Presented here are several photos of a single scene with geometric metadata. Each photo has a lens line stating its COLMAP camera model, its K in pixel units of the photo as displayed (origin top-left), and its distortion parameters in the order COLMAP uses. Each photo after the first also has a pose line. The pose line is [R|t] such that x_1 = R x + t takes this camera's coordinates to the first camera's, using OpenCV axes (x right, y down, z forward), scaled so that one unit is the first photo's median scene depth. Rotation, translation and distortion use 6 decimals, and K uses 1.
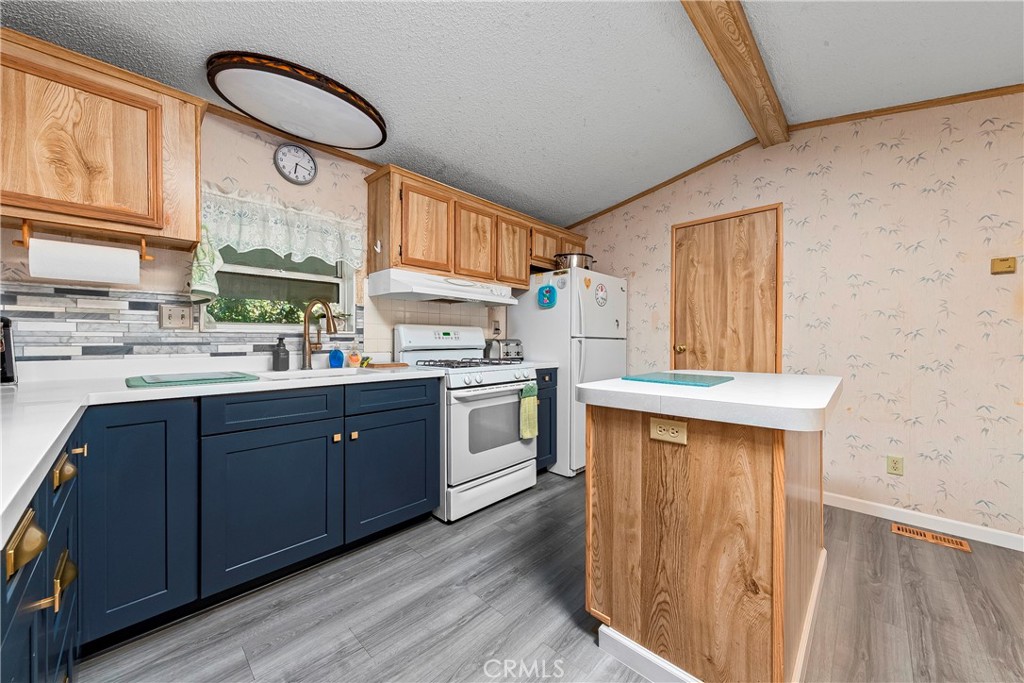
lens RADIAL K [[372.3, 0, 511.9], [0, 372.3, 343.2], [0, 0, 1]] dist [0.000580, 0.000013]
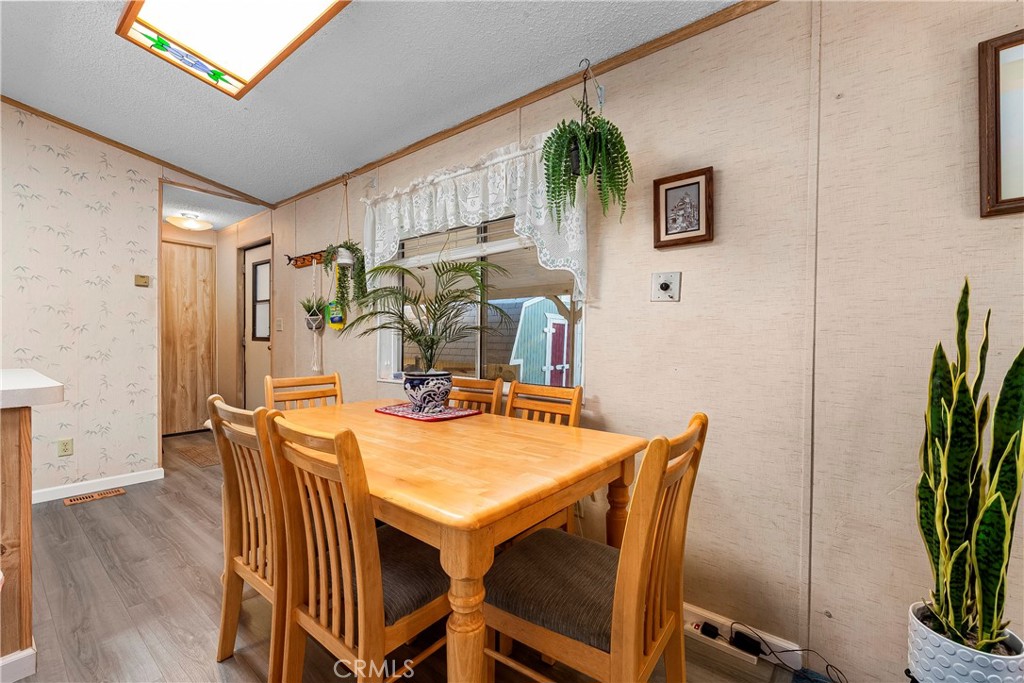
lens RADIAL K [[434.4, 0, 511.6], [0, 434.4, 341.2], [0, 0, 1]] dist [0.000186, 0.000065]
pose [[-0.091501, -0.004907, 0.995793, -0.357639], [0.001520, 0.999986, 0.005068, 0.009080], [-0.995804, 0.001978, -0.091492, -0.190599]]
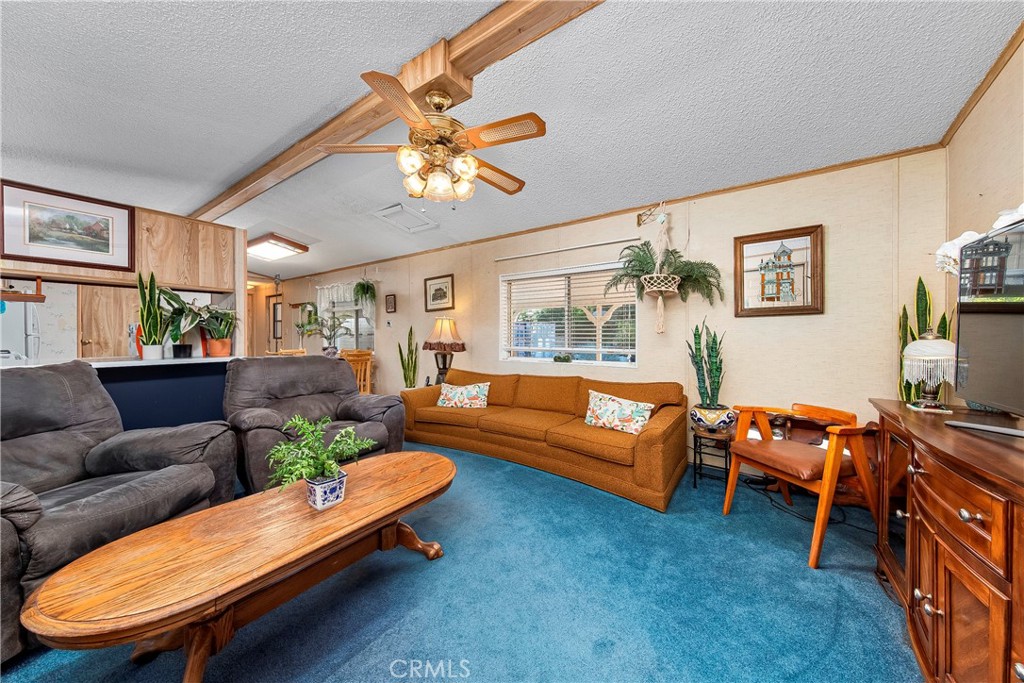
lens RADIAL K [[349.1, 0, 511.0], [0, 349.1, 340.3], [0, 0, 1]] dist [0.001905, 0.000058]
pose [[-0.160695, -0.013023, 0.986918, -1.623981], [0.012764, 0.999802, 0.015271, 0.008265], [-0.986922, 0.015051, -0.160497, -0.756384]]
